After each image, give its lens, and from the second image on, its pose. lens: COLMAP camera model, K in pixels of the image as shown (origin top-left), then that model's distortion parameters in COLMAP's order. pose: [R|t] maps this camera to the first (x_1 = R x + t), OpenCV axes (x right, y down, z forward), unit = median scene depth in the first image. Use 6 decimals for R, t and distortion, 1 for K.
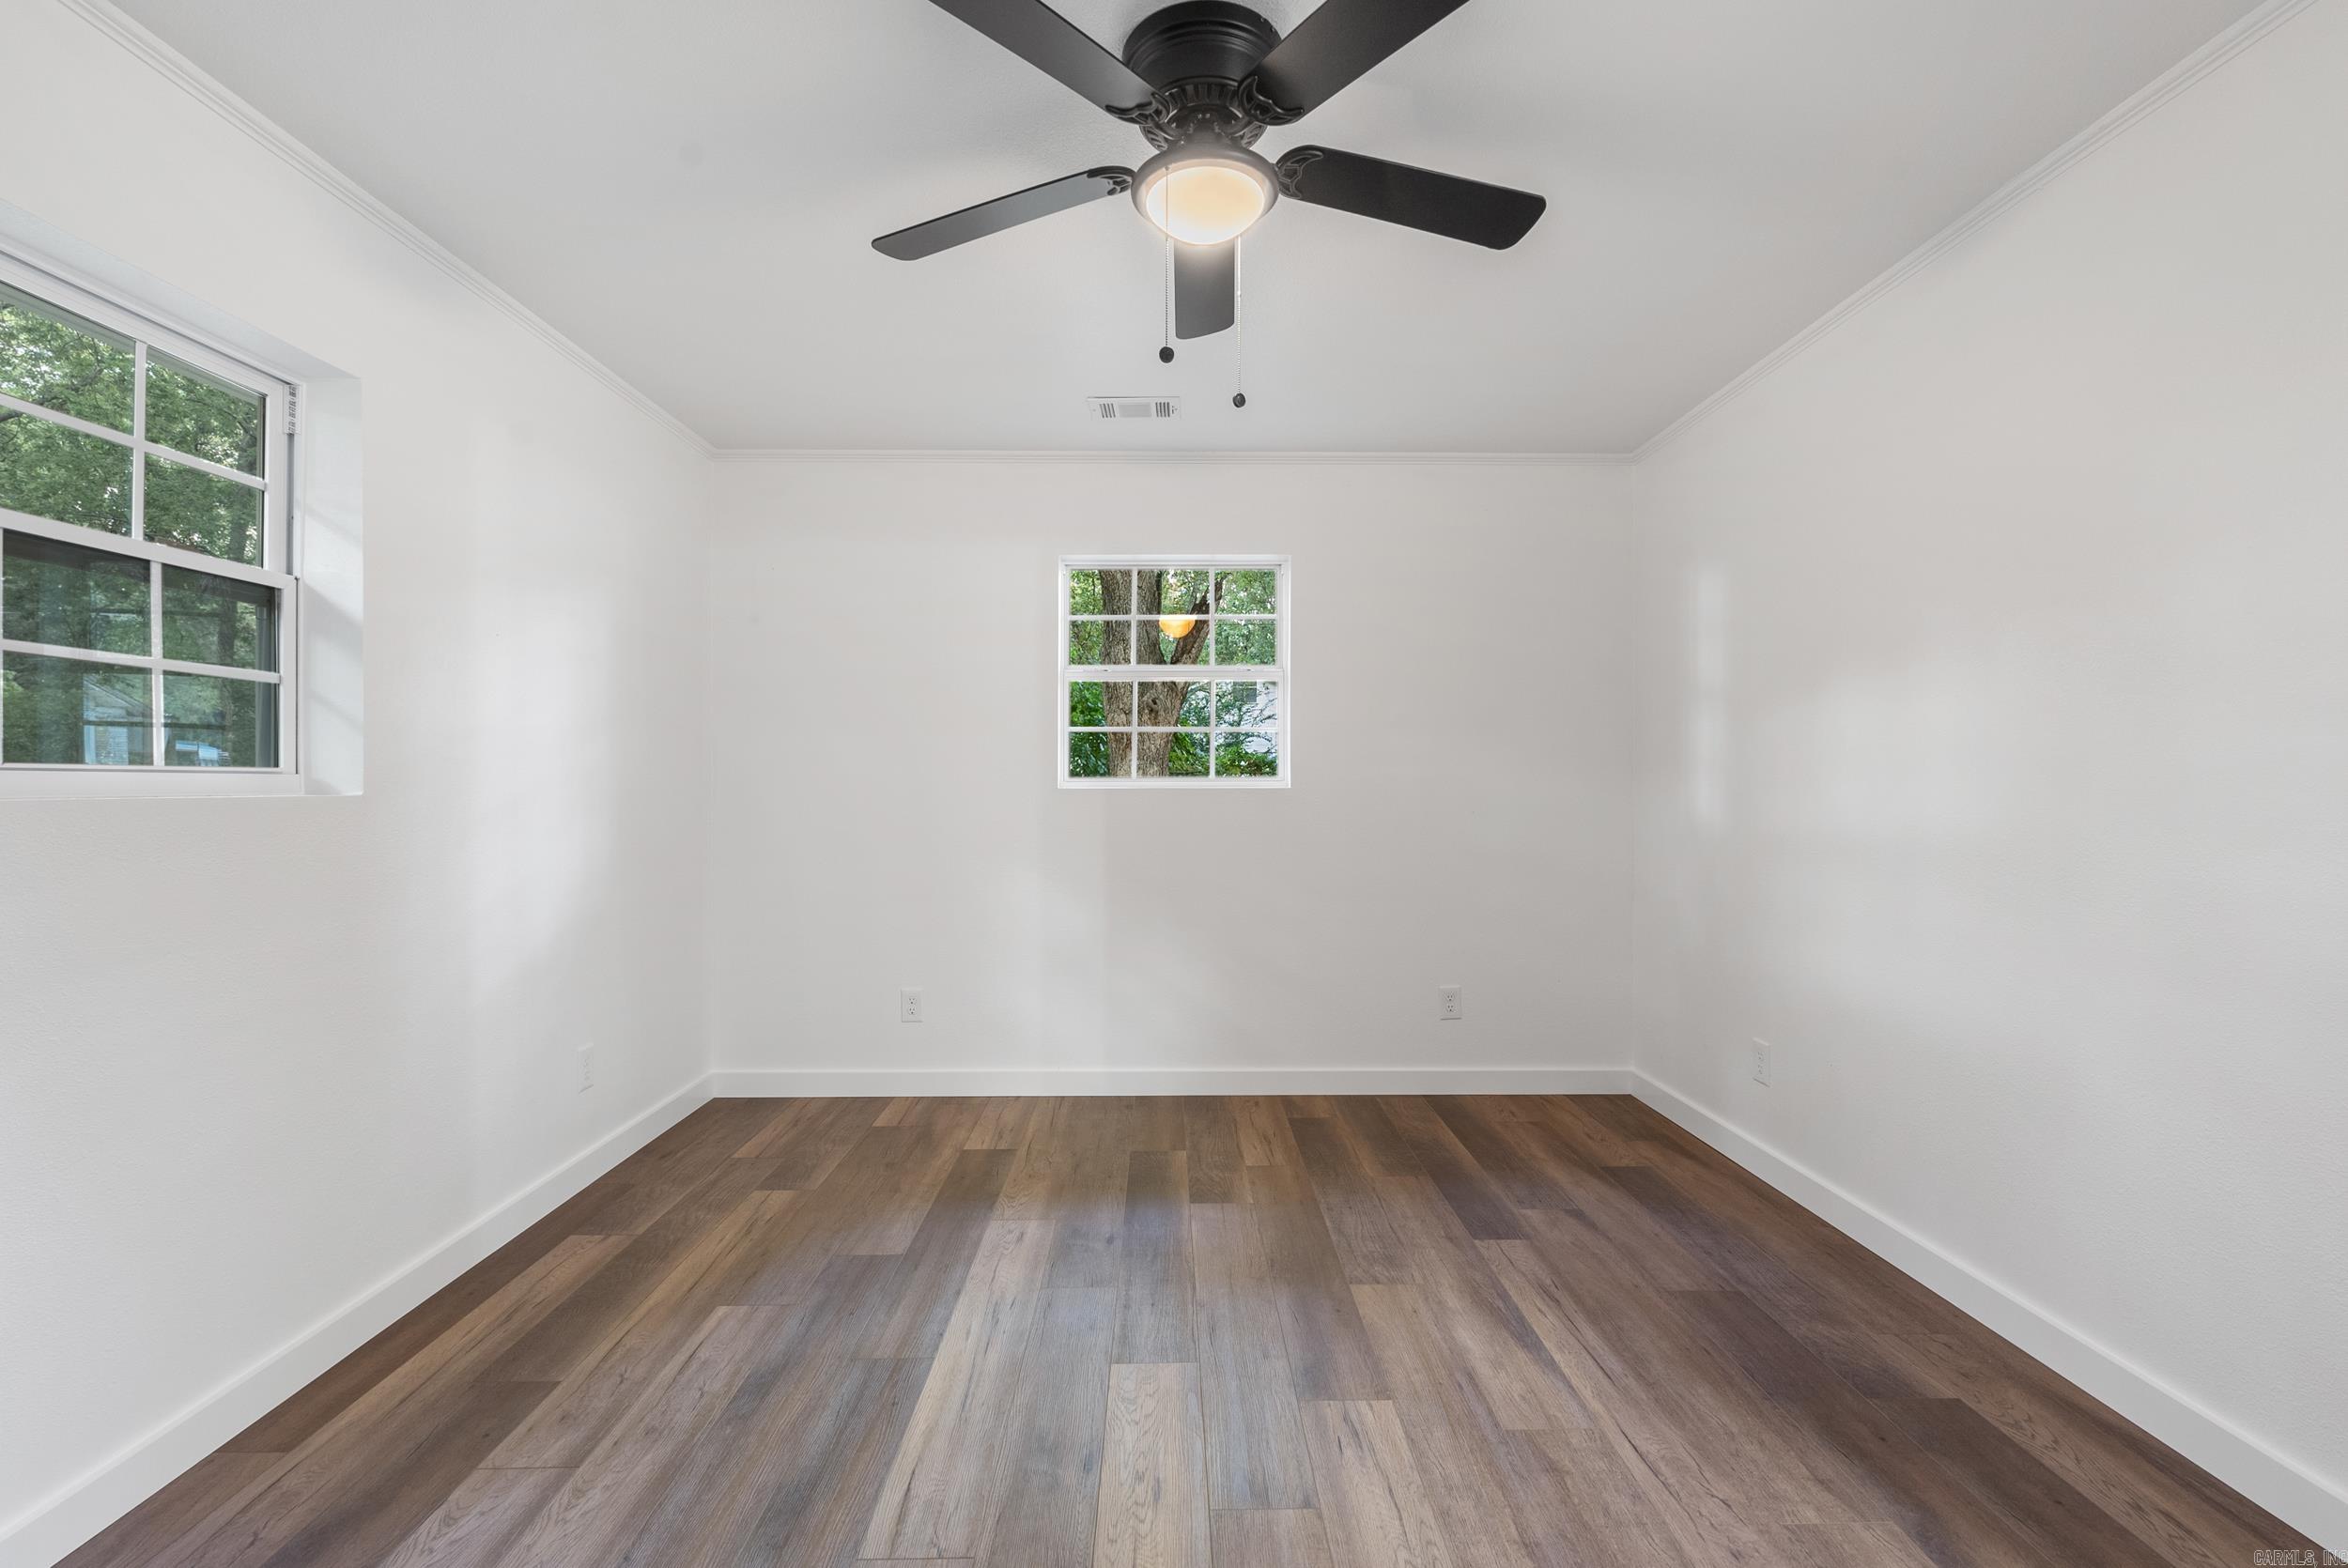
lens RADIAL K [[1037.2, 0, 1183.3], [0, 1037.2, 786.9], [0, 0, 1]] dist [-0.006236, 0.000369]
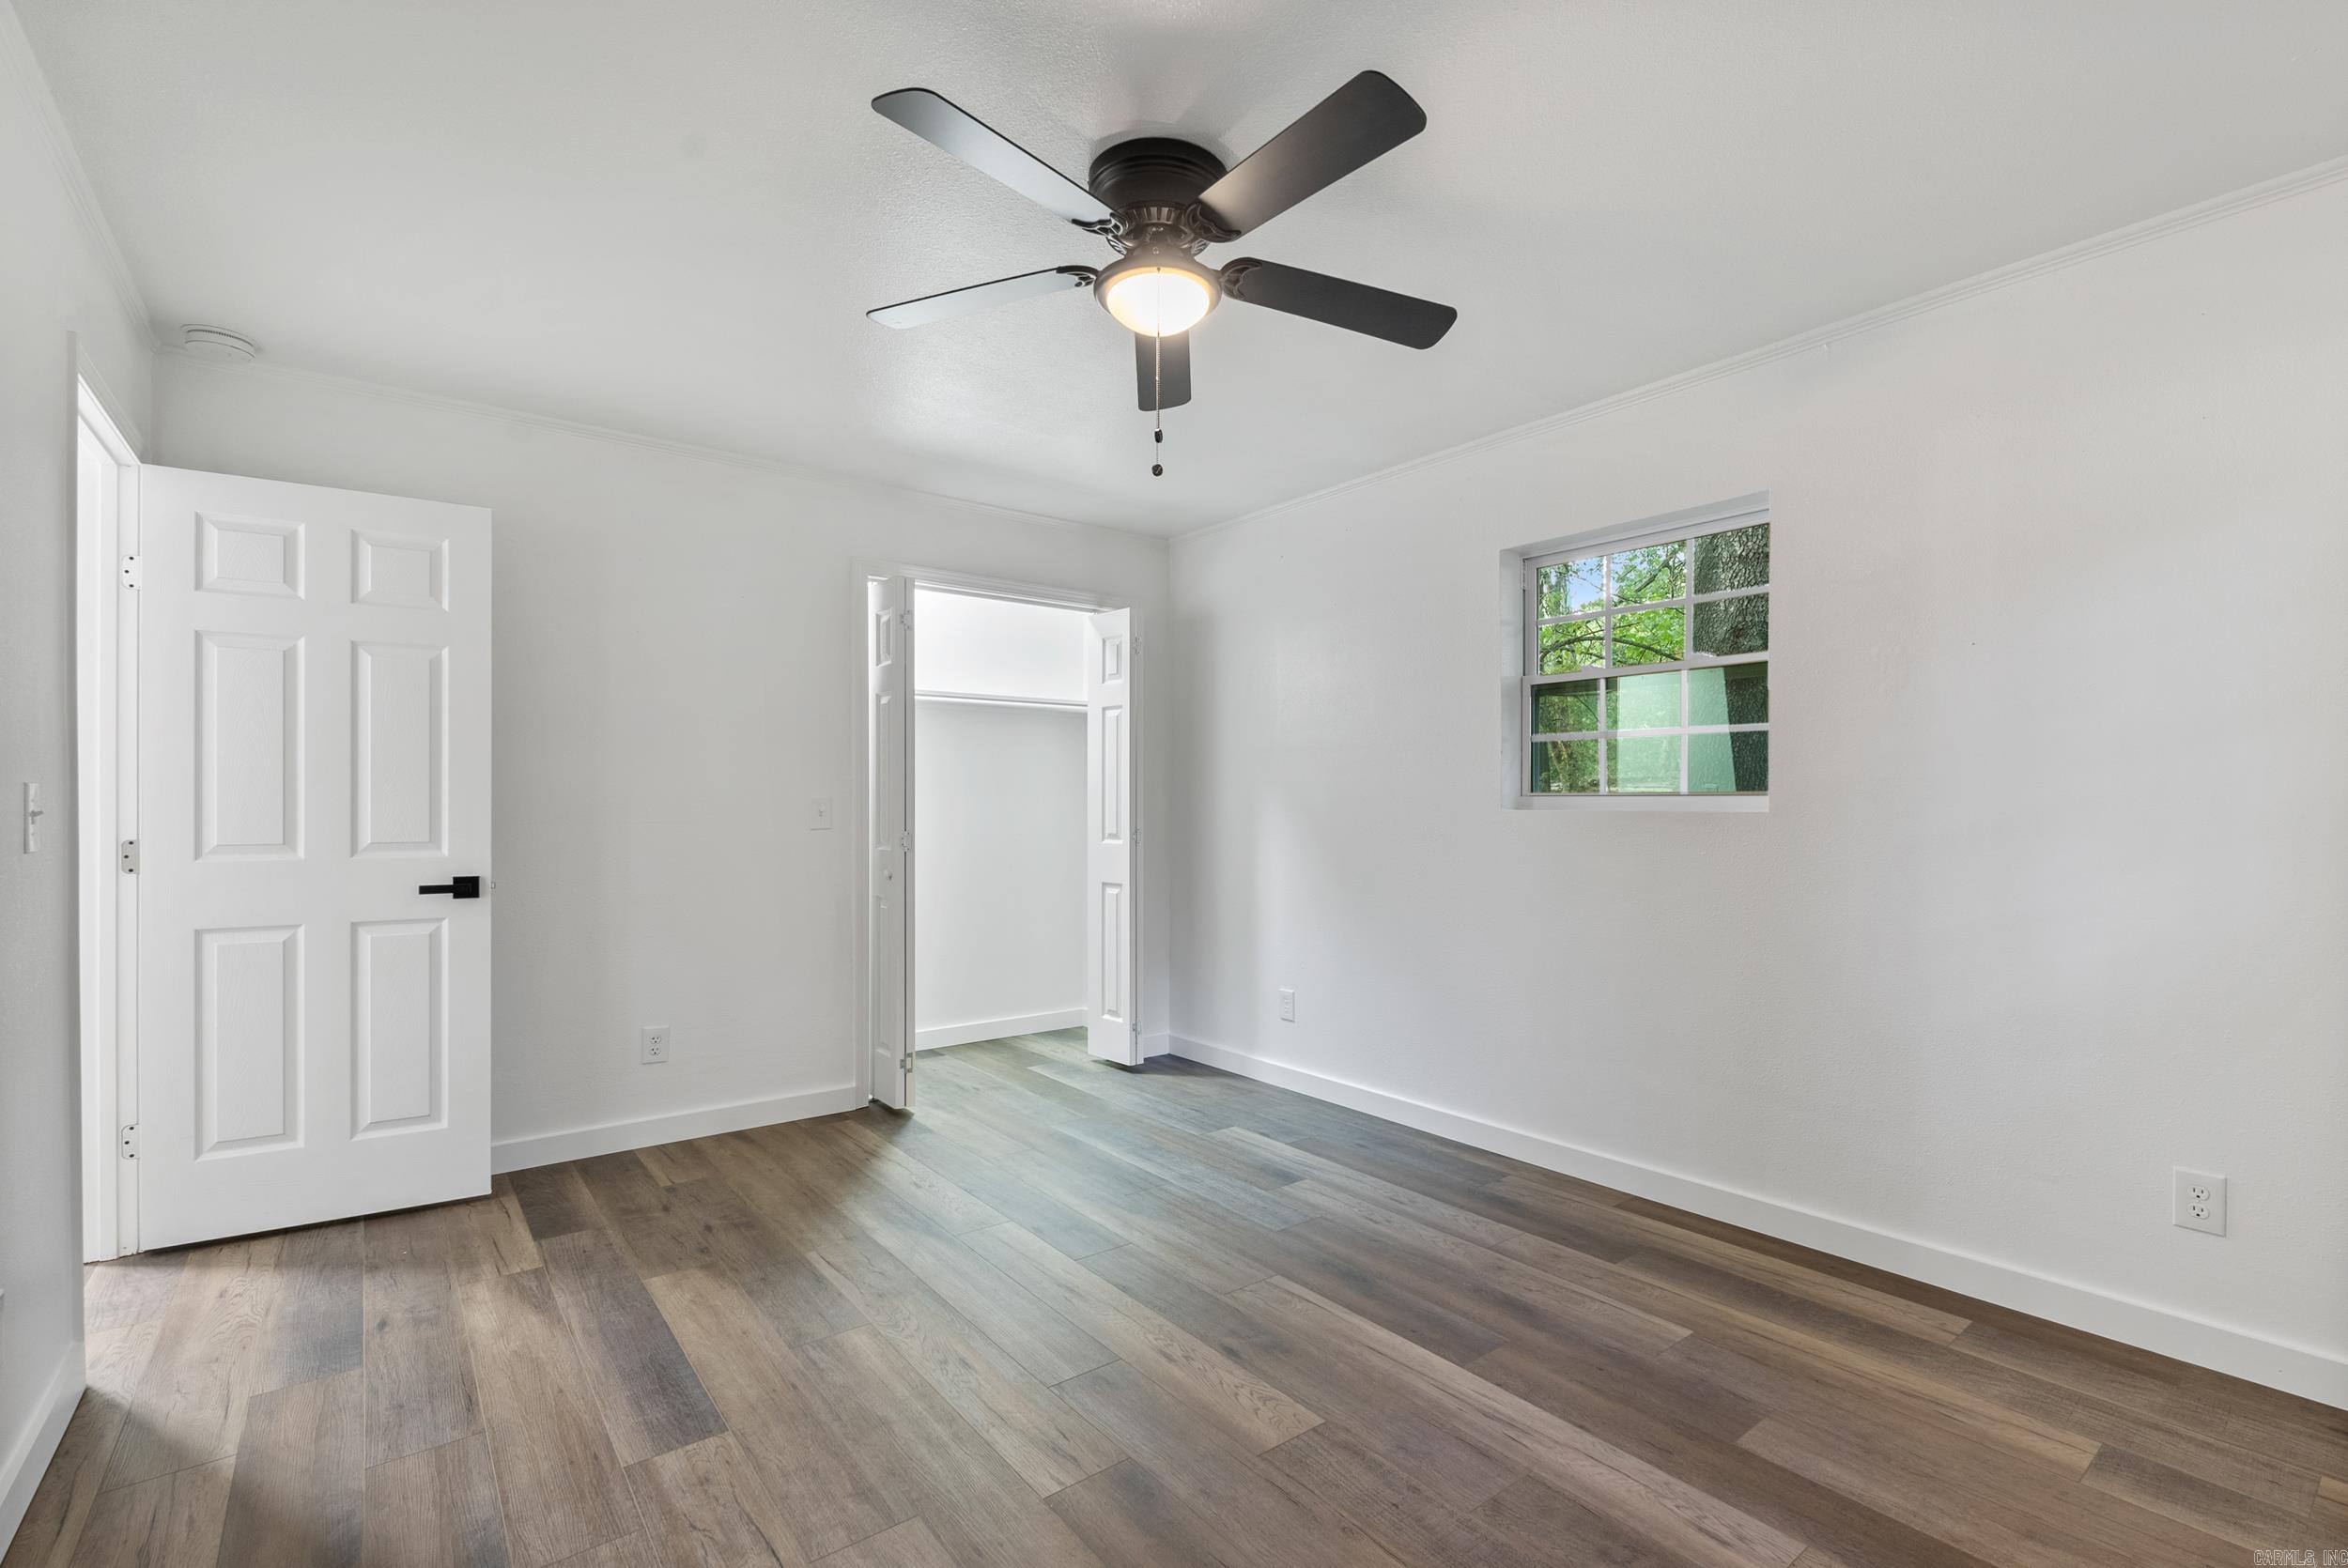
lens RADIAL K [[1037.2, 0, 1191.7], [0, 1037.2, 795.7], [0, 0, 1]] dist [-0.006236, 0.000369]
pose [[-0.797794, -0.004681, -0.602912, 0.597998], [0.000188, 0.999968, -0.008013, -0.005673], [0.602930, -0.006506, -0.797768, 1.677684]]
